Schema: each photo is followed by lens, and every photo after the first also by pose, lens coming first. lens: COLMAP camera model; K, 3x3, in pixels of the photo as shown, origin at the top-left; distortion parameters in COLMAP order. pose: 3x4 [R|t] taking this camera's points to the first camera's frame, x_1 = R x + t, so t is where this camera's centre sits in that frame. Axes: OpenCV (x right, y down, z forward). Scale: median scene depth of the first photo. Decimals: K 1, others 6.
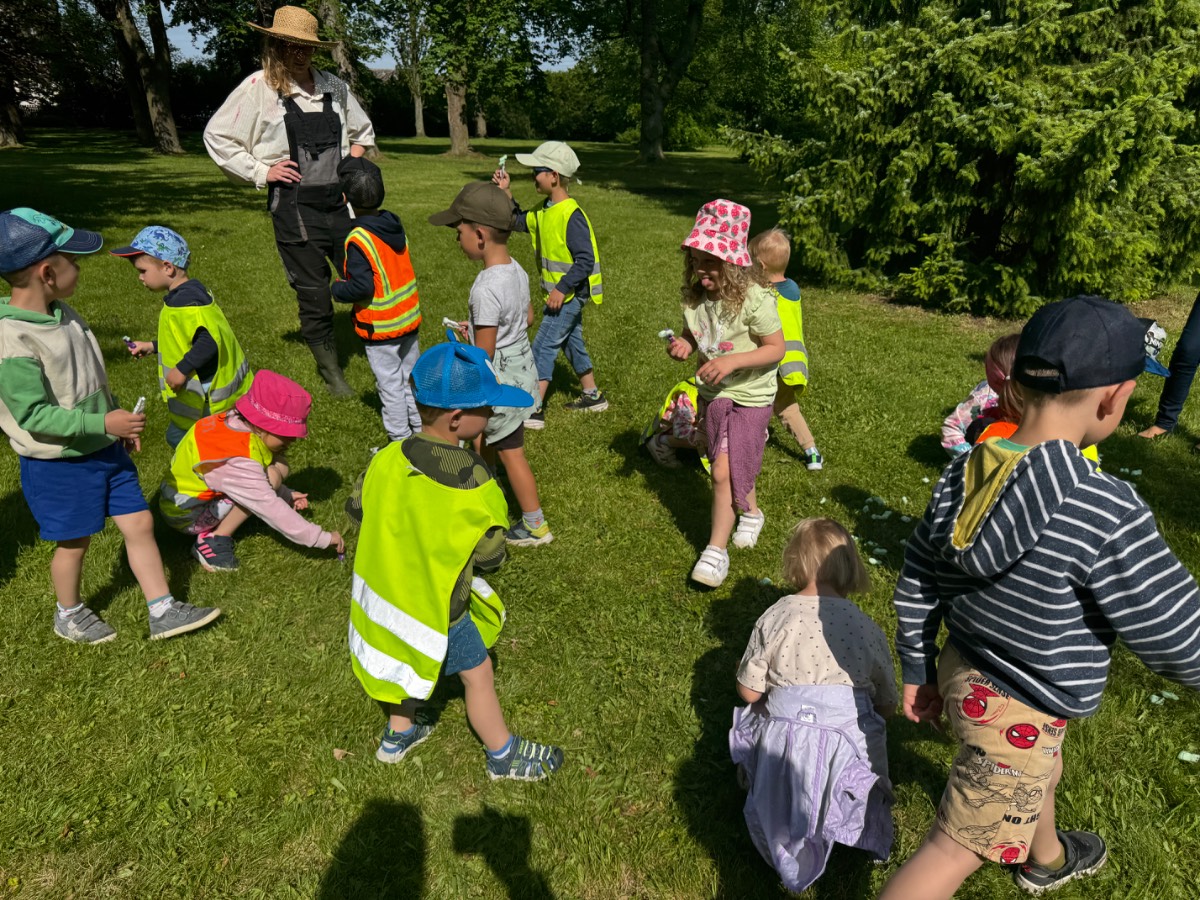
lens RADIAL K [[835.3, 0, 595.6], [0, 835.3, 448.2], [0, 0, 1]] dist [0.028852, -0.052673]
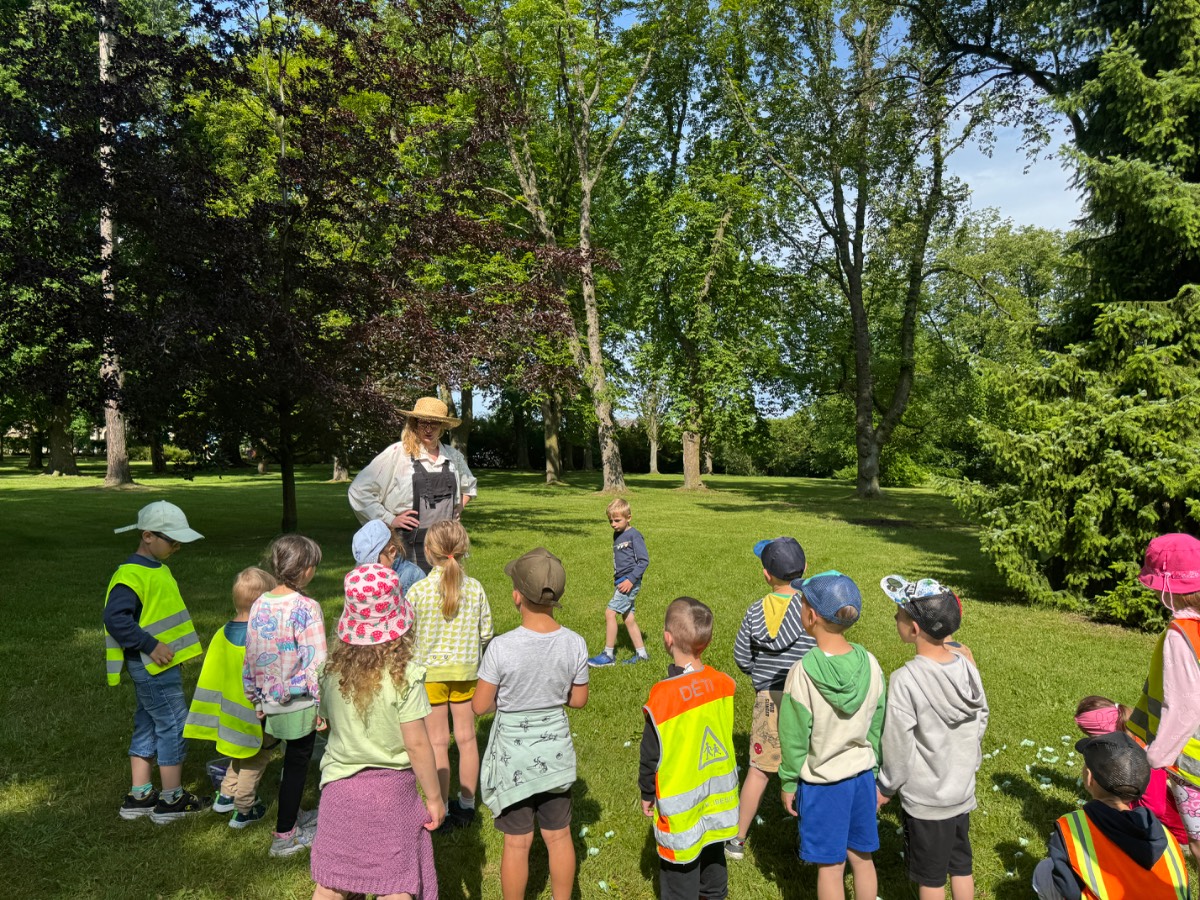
lens RADIAL K [[835.3, 0, 595.6], [0, 835.3, 448.2], [0, 0, 1]] dist [0.028852, -0.052673]
pose [[0.968003, -0.002856, -0.250924, -0.012125], [-0.091458, 0.927144, -0.363372, 0.084923], [0.233681, 0.374694, 0.897217, -0.267953]]
